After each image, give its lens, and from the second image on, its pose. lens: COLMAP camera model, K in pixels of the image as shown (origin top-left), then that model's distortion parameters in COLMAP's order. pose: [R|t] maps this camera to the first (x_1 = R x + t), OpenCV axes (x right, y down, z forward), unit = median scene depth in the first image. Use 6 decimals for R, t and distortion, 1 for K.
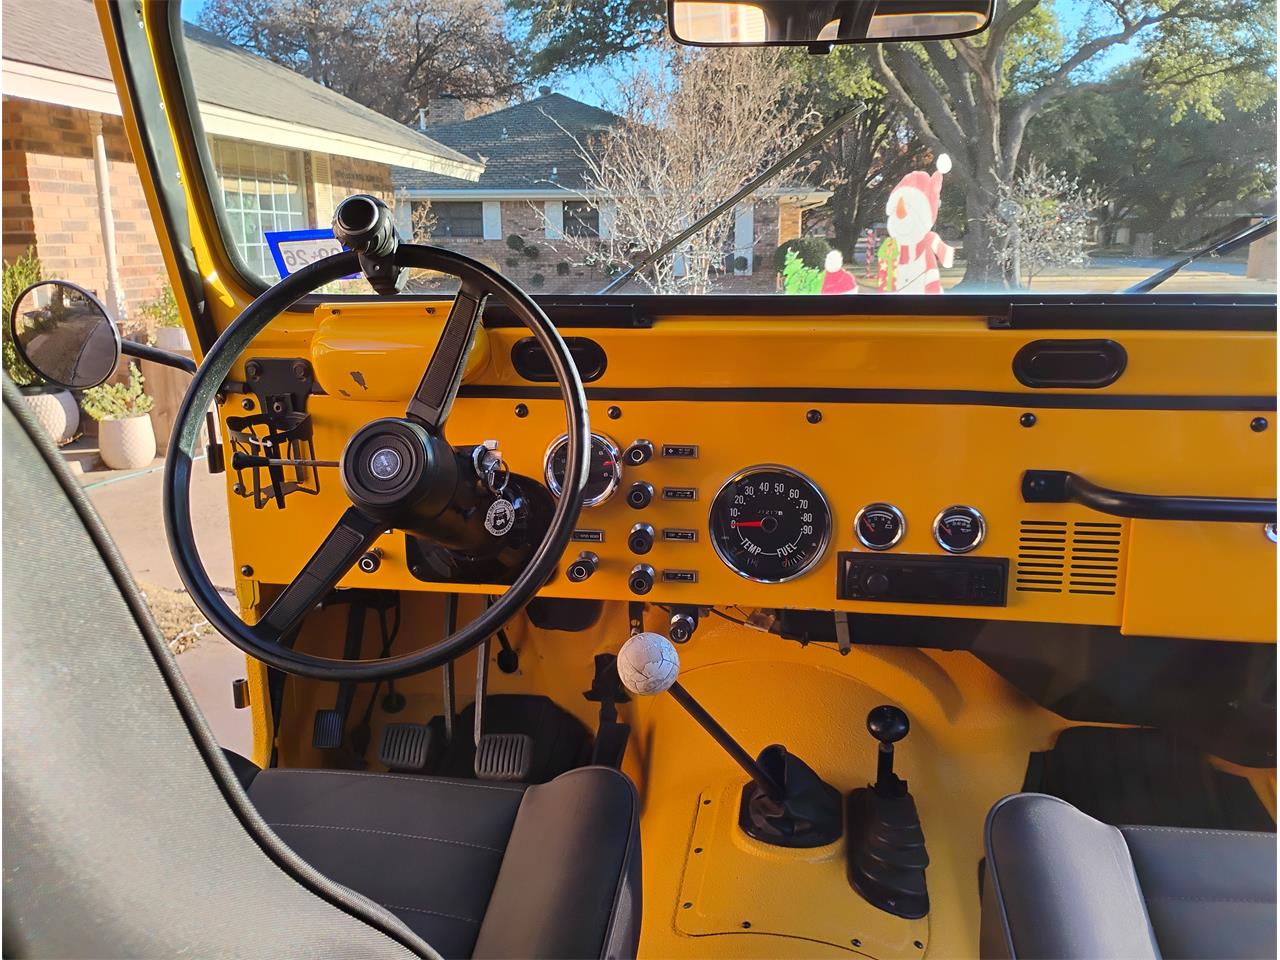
lens RADIAL K [[1054.9, 0, 655.3], [0, 1054.9, 463.0], [0, 0, 1]] dist [0.053538, -0.071822]
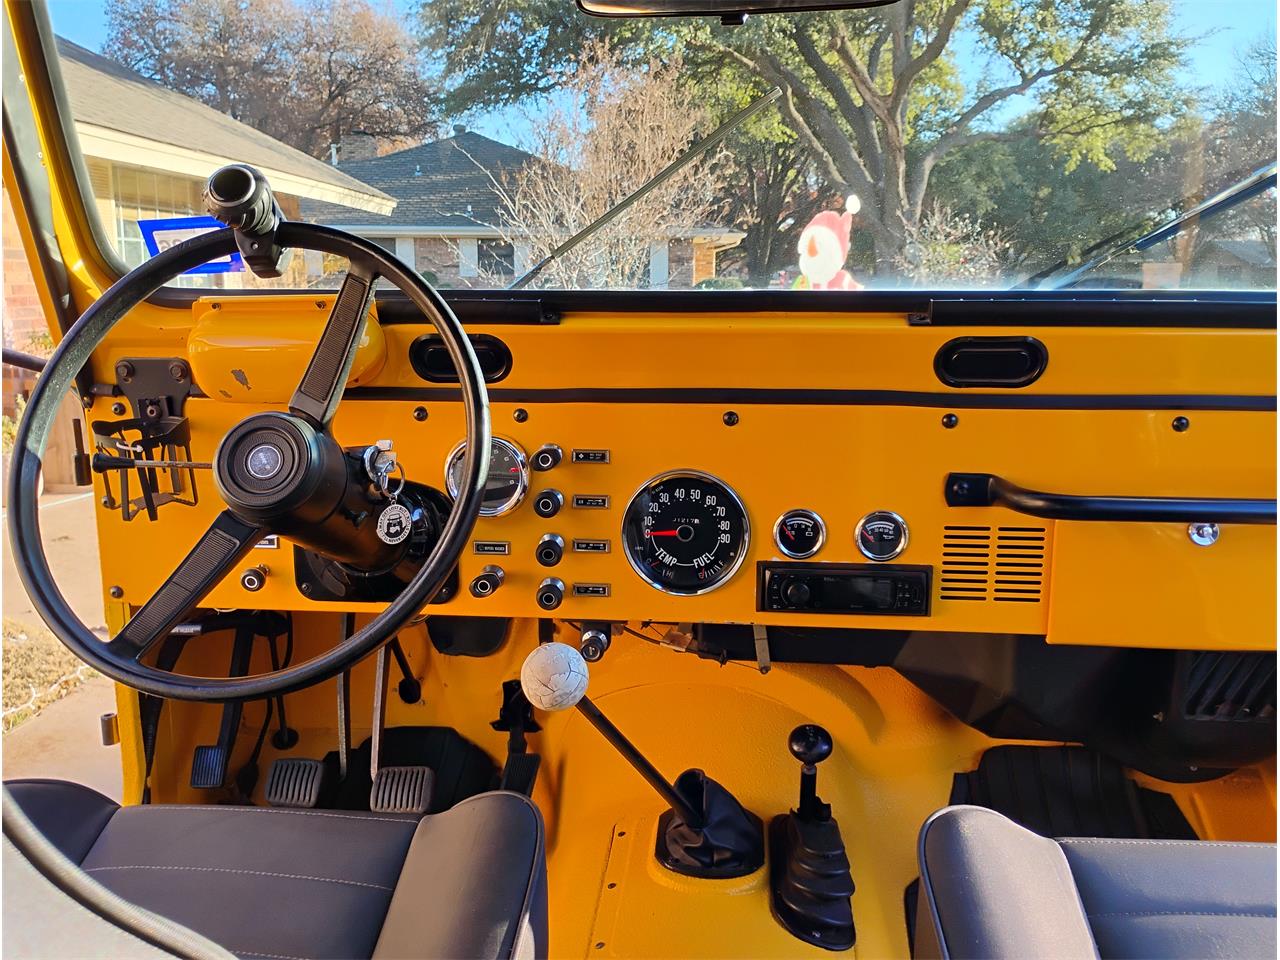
lens RADIAL K [[1054.9, 0, 648.6], [0, 1054.9, 463.9], [0, 0, 1]] dist [0.053538, -0.071822]
pose [[0.997365, -0.003587, 0.072455, 0.001215], [0.006200, 0.999337, -0.035871, 0.005458], [-0.072278, 0.036225, 0.996726, 0.010113]]
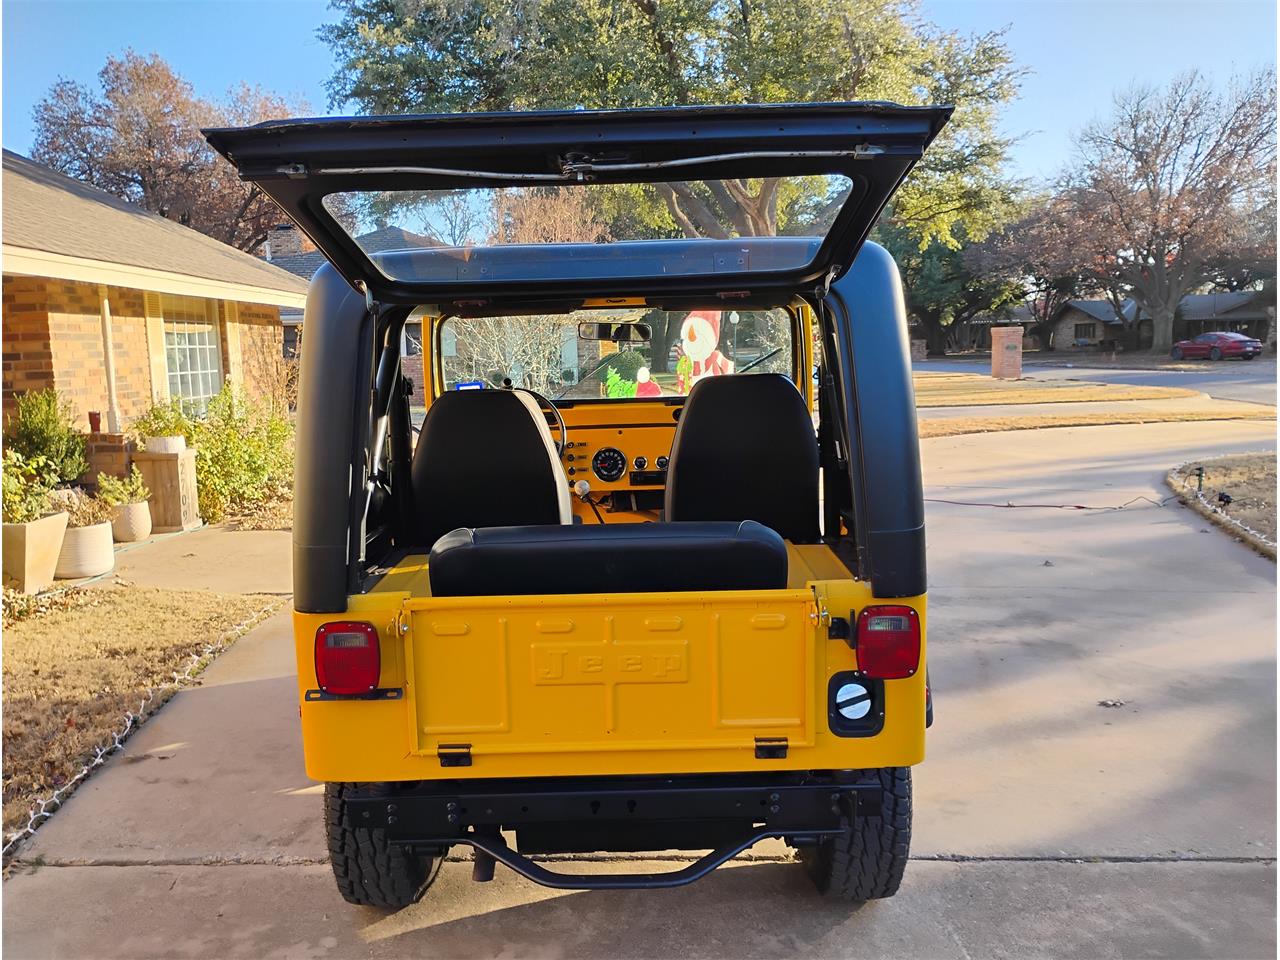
lens RADIAL K [[1054.9, 0, 641.5], [0, 1054.9, 473.1], [0, 0, 1]] dist [0.053538, -0.071822]
pose [[0.987878, -0.038764, 0.150315, -0.055297], [0.052321, 0.994806, -0.087313, 0.071006], [-0.146150, 0.094119, 0.984775, -0.433314]]
